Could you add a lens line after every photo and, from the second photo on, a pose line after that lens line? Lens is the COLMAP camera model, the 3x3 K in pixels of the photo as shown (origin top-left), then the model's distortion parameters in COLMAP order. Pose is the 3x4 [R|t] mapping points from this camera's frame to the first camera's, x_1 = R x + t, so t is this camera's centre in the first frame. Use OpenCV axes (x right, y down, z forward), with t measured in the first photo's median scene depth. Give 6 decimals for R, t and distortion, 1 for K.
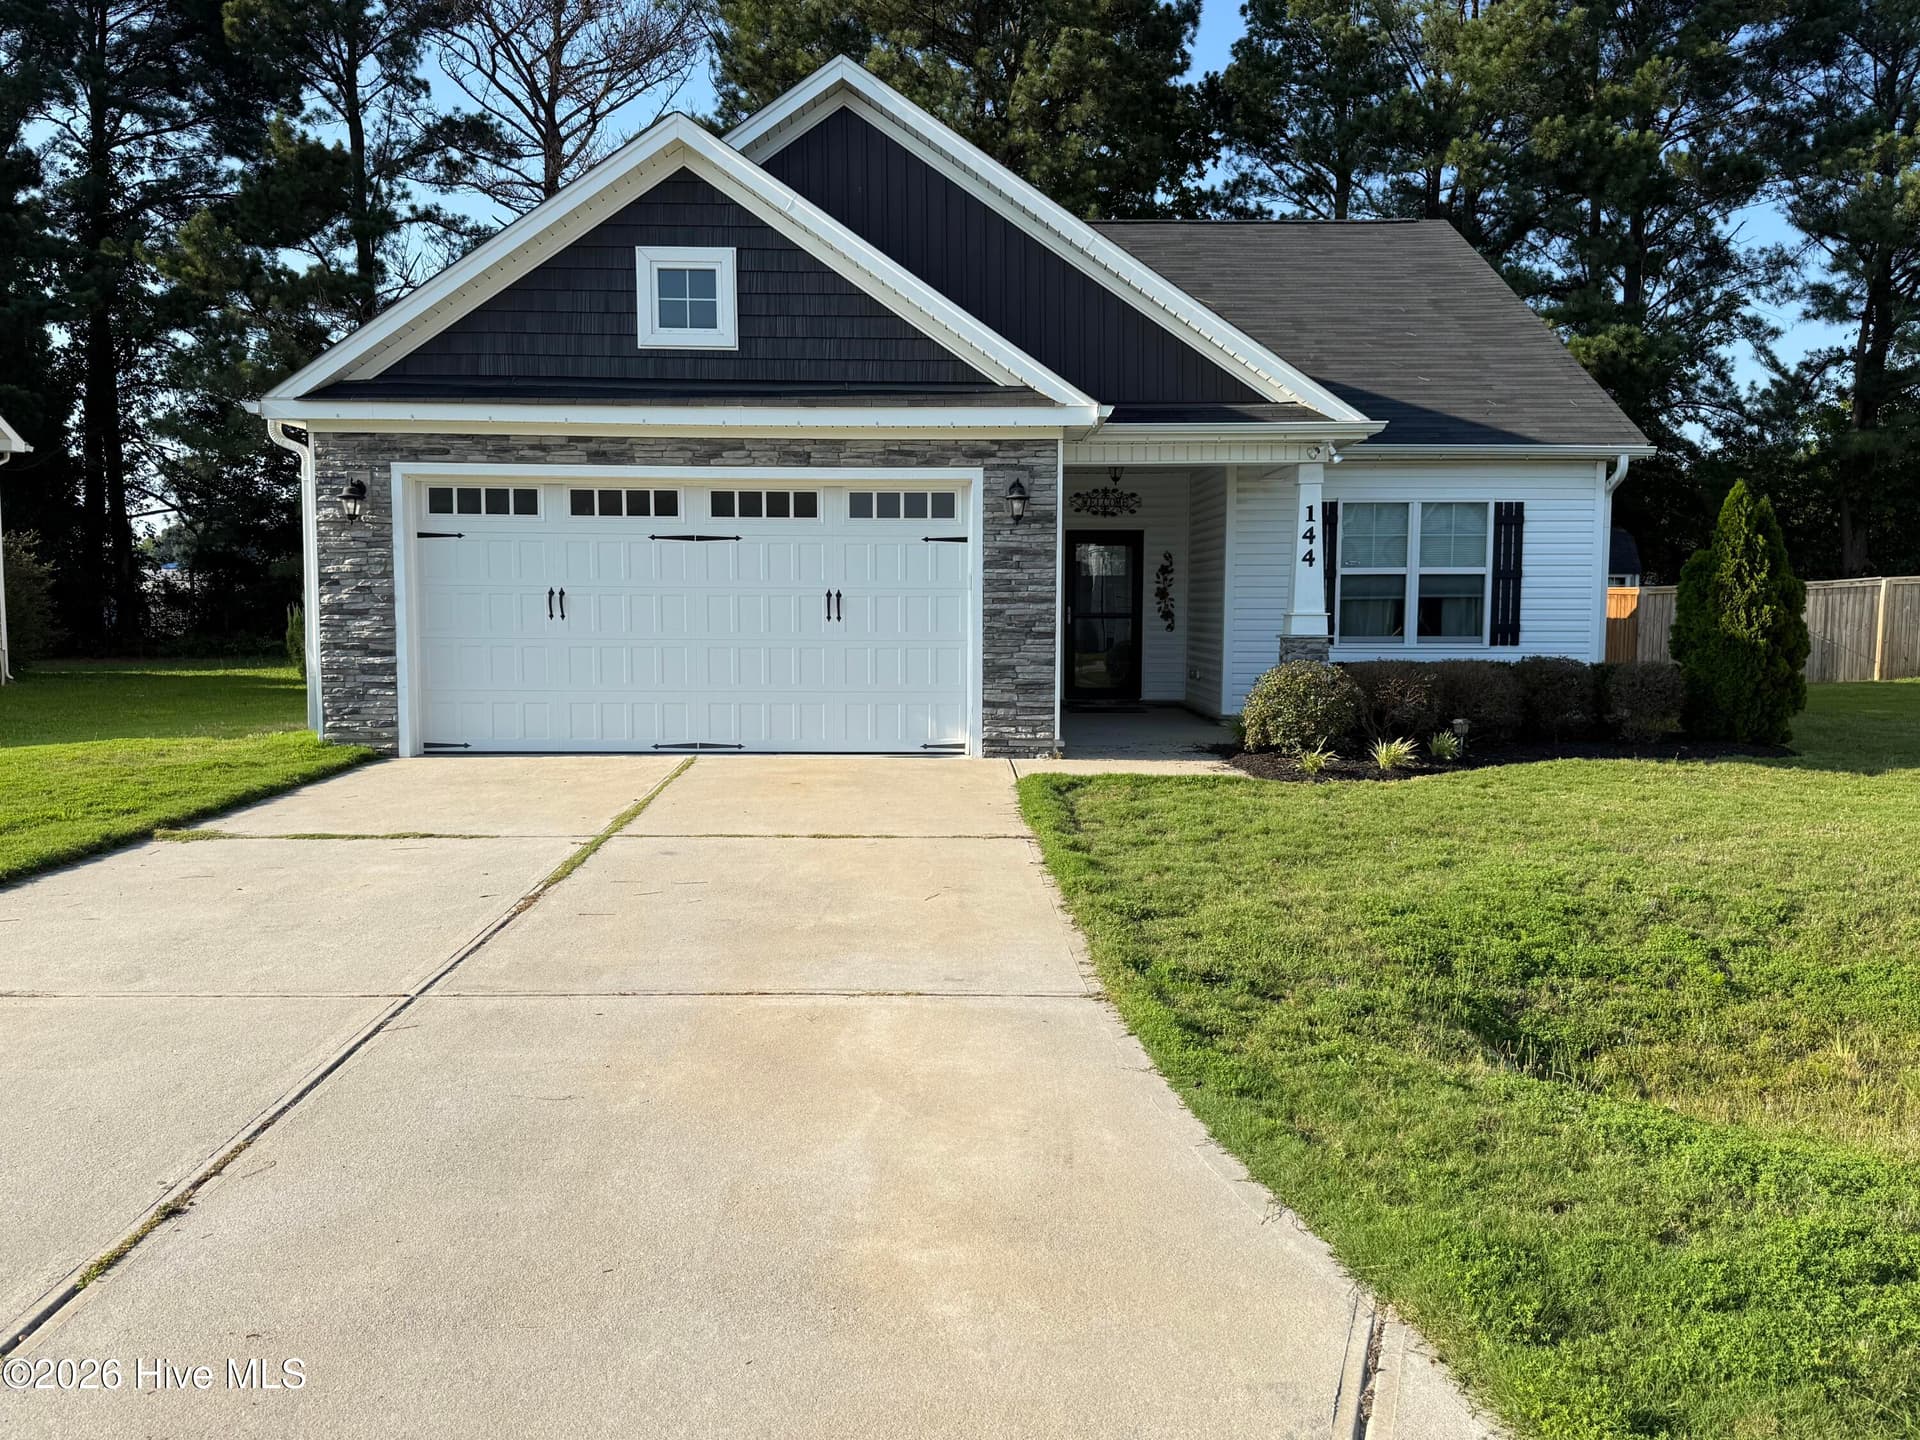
lens RADIAL K [[1439.2, 0, 969.5], [0, 1439.2, 706.7], [0, 0, 1]] dist [0.155667, -0.294308]
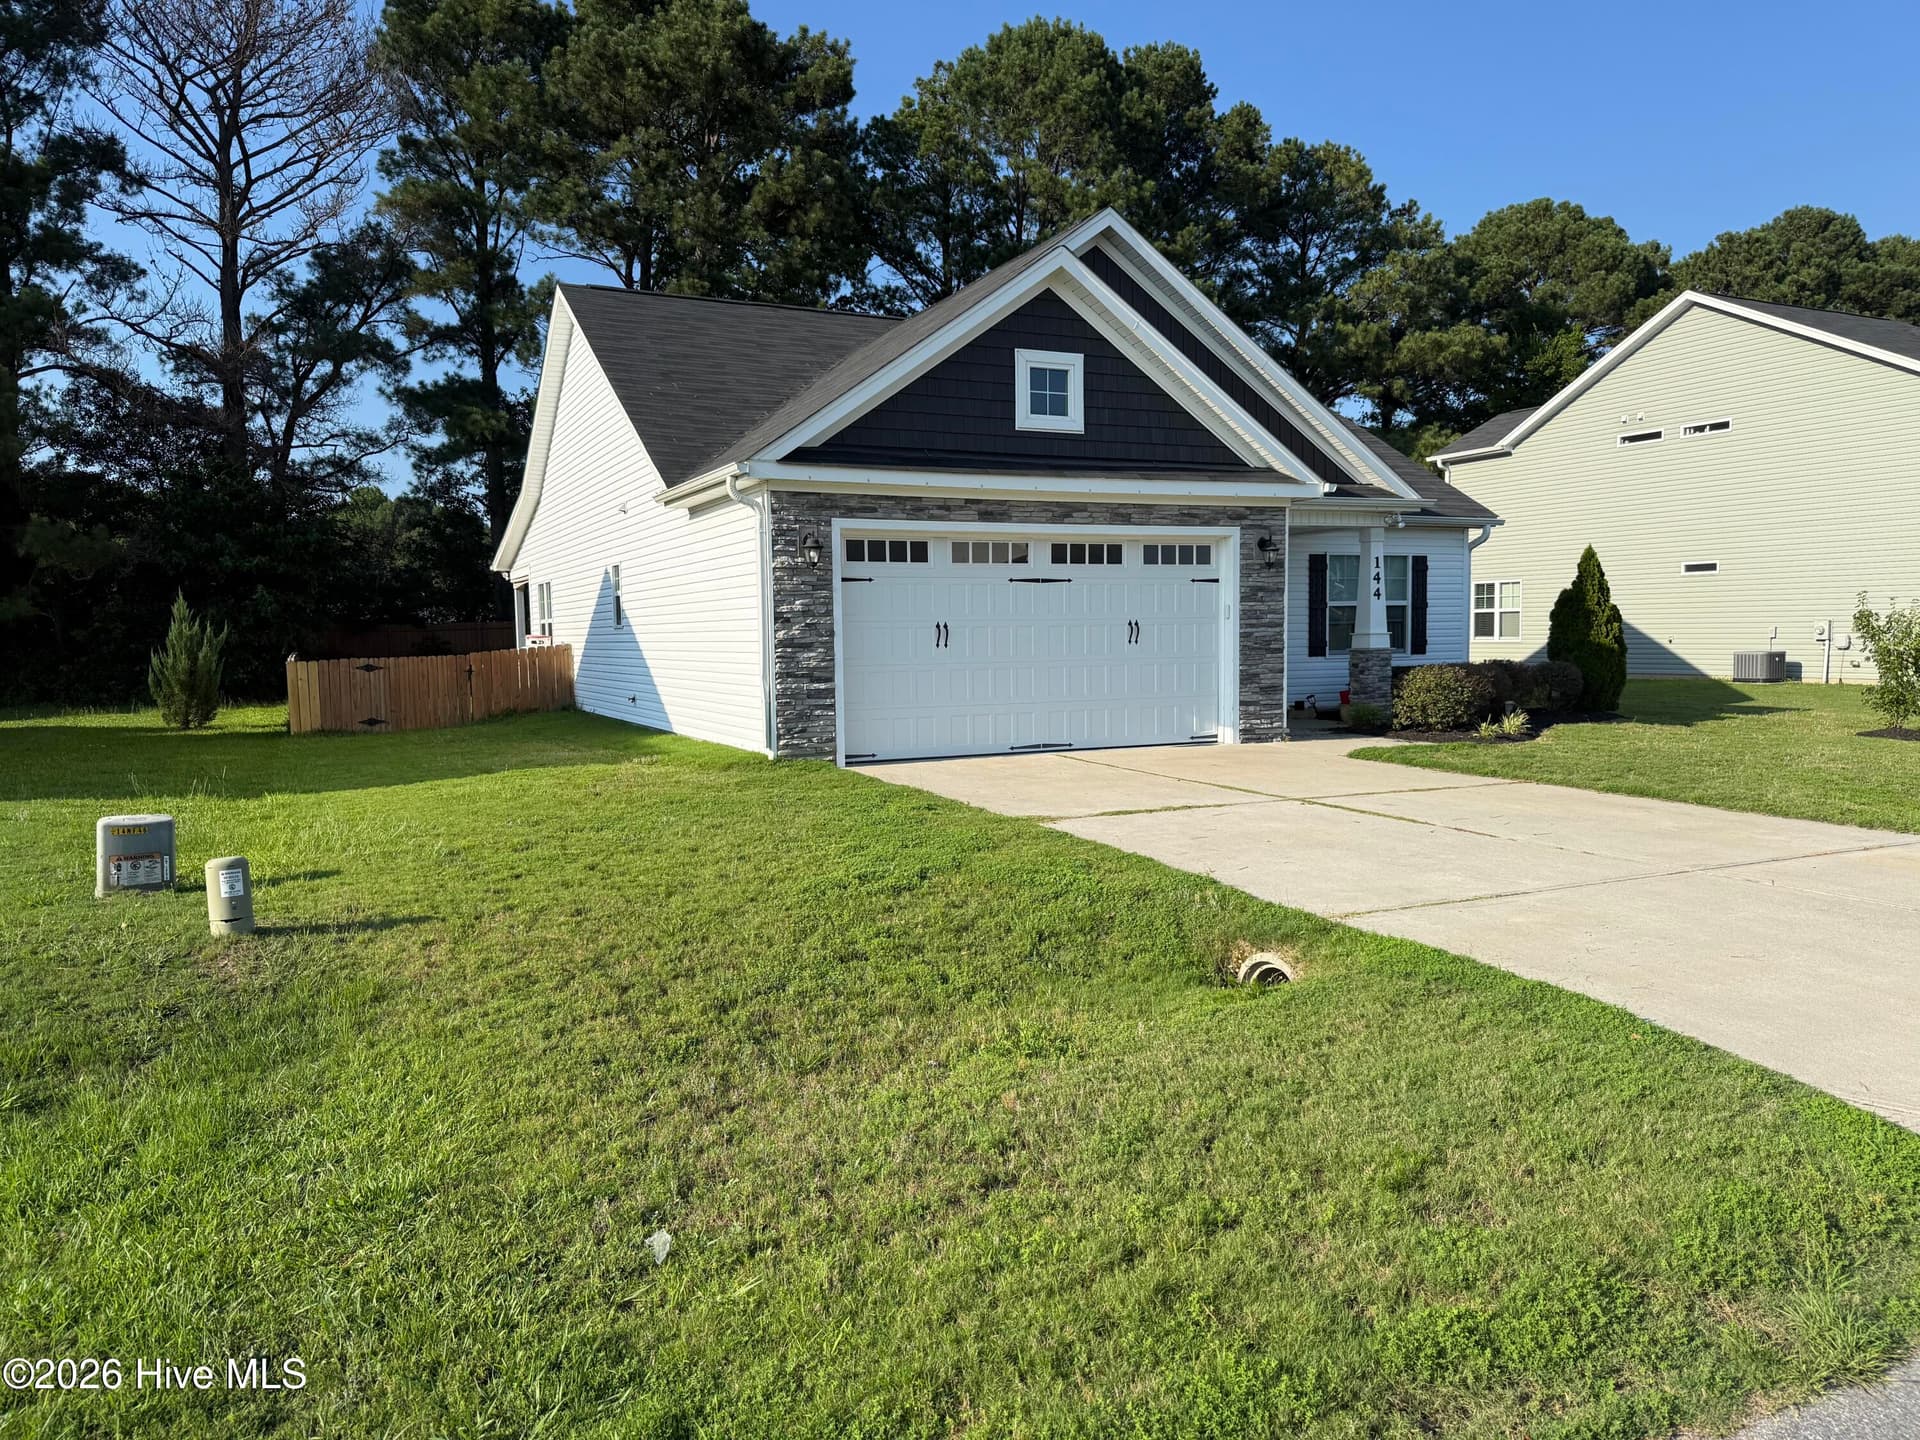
lens RADIAL K [[1439.2, 0, 969.5], [0, 1439.2, 706.7], [0, 0, 1]] dist [0.155667, -0.294308]
pose [[0.892158, -0.039111, 0.450028, -0.818401], [0.050818, 0.998610, -0.013958, 0.007018], [-0.448857, 0.035322, 0.892905, -0.082888]]
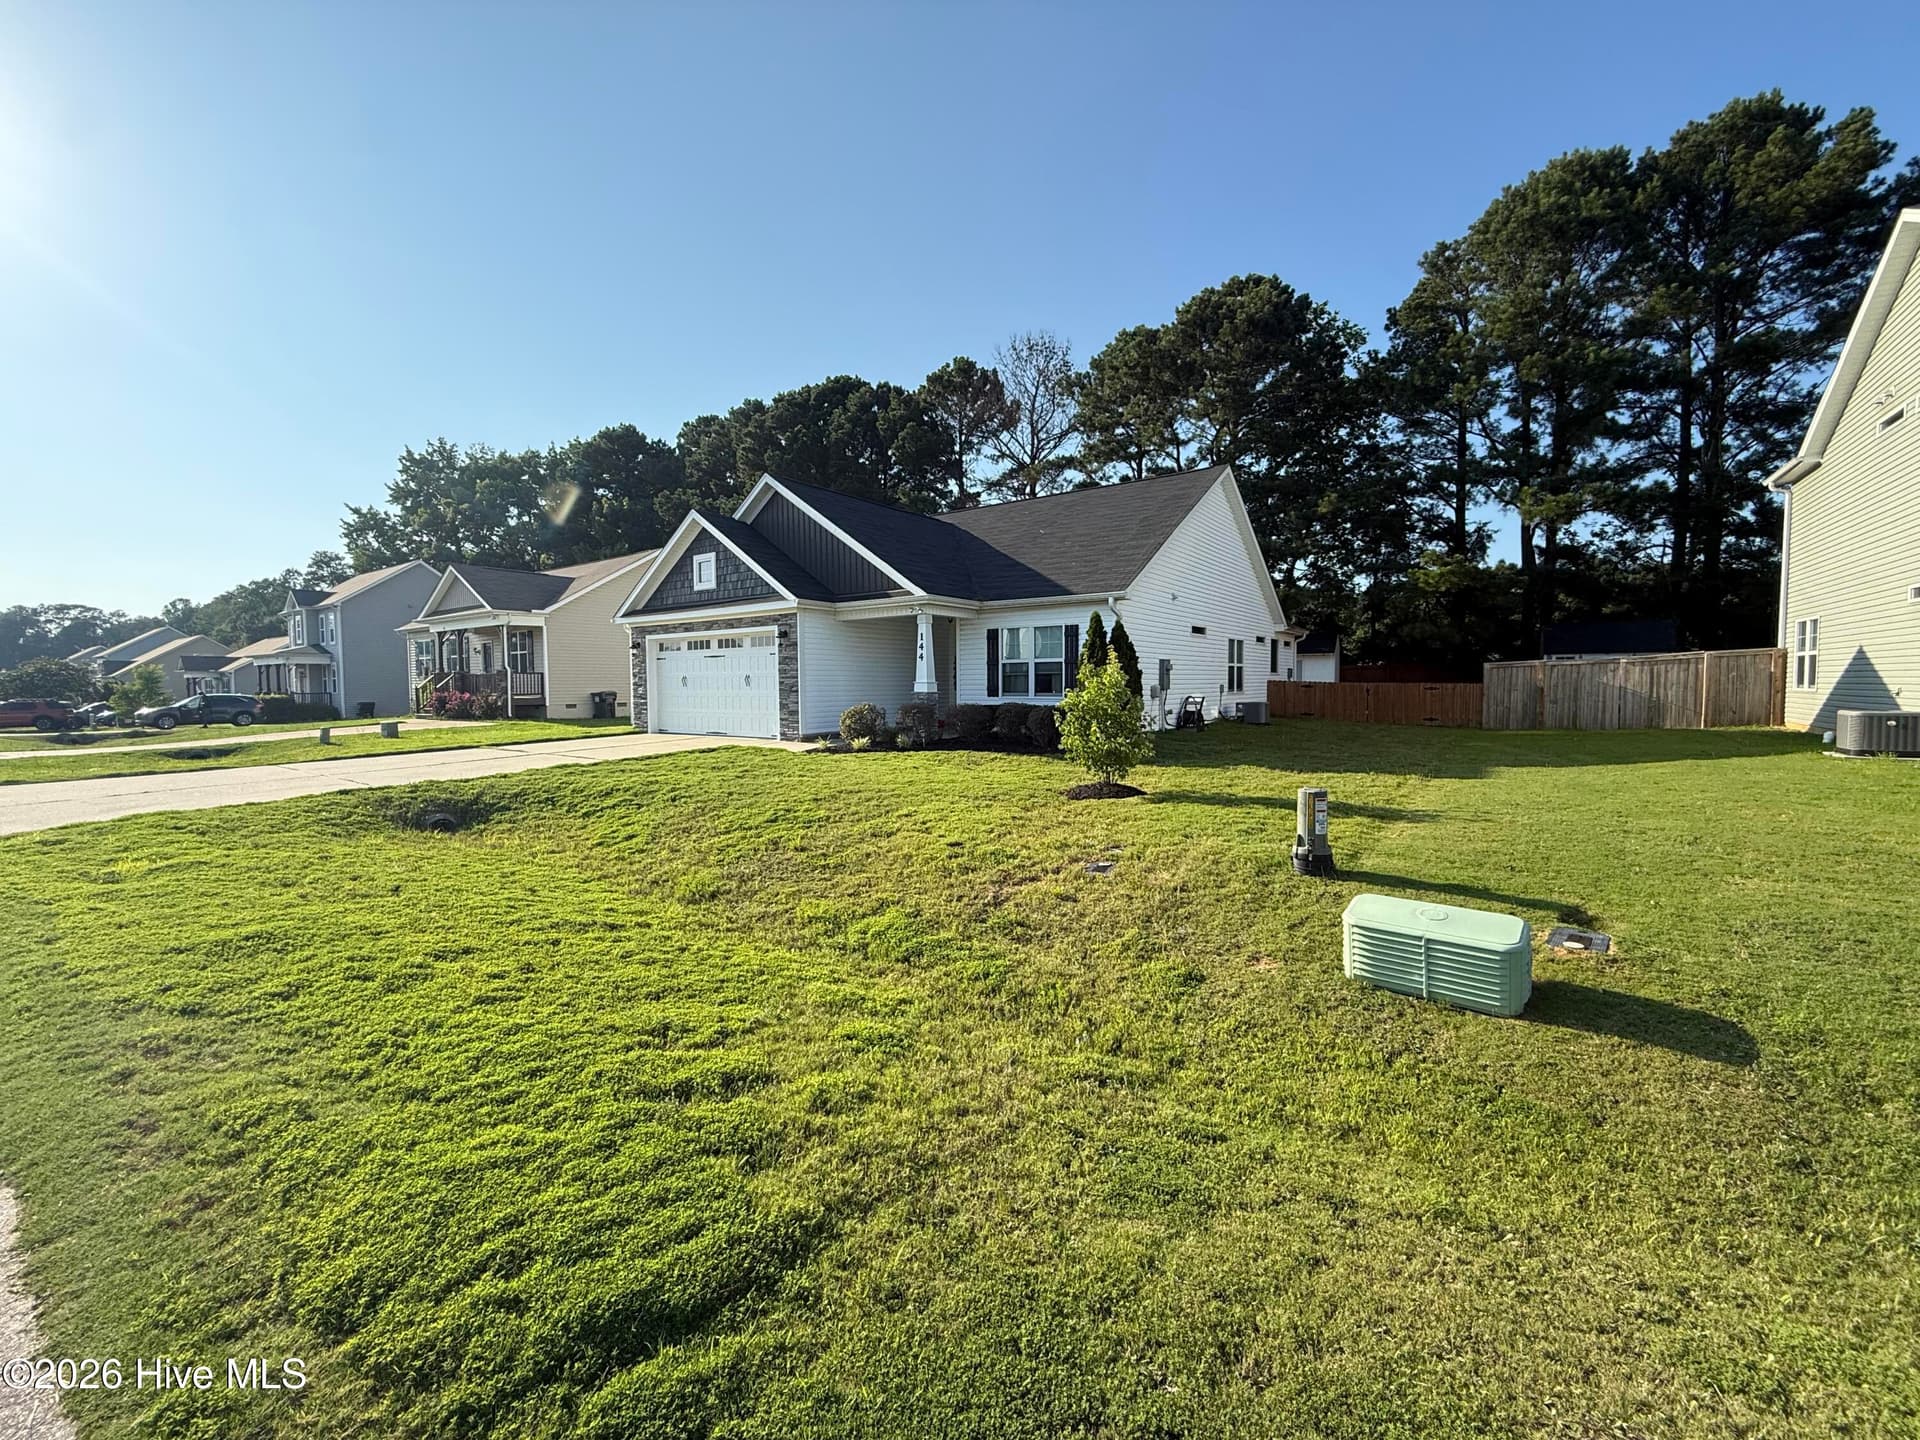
lens RADIAL K [[738.2, 0, 960.0], [0, 738.2, 720.0], [0, 0, 1]] dist [0.000808, 0.000044]
pose [[0.818390, 0.018804, -0.574356, 1.002954], [-0.030238, 0.999489, -0.010364, 0.003422], [0.573867, 0.025849, 0.818540, 0.130689]]
